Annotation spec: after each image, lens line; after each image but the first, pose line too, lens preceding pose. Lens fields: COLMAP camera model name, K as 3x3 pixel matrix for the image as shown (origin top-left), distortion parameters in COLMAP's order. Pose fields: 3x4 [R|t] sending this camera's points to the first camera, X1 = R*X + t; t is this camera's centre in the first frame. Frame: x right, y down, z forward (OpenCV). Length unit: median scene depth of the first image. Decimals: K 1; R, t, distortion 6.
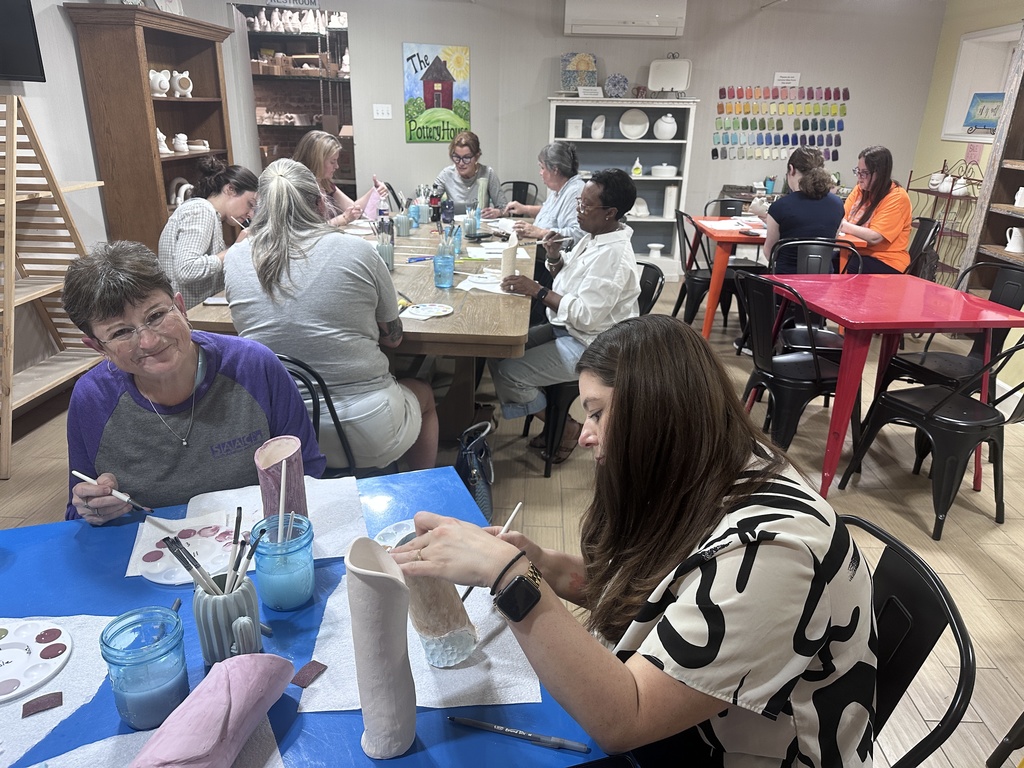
lens RADIAL K [[735.9, 0, 511.0], [0, 735.9, 395.1], [0, 0, 1]] dist [-0.009196, -0.007098]
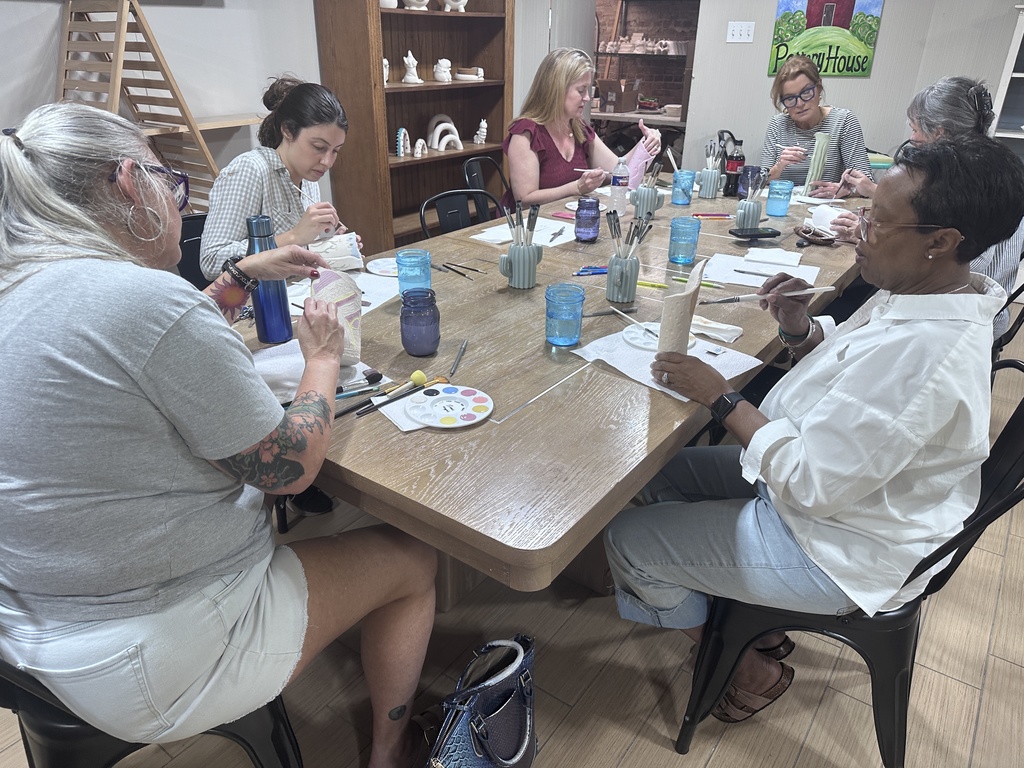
lens RADIAL K [[735.9, 0, 509.6], [0, 735.9, 389.4], [0, 0, 1]] dist [-0.009196, -0.007098]
pose [[0.838495, 0.221867, -0.497696, 0.140728], [-0.187879, 0.975061, 0.118140, -0.160021], [0.511495, -0.005553, 0.859268, 0.493175]]
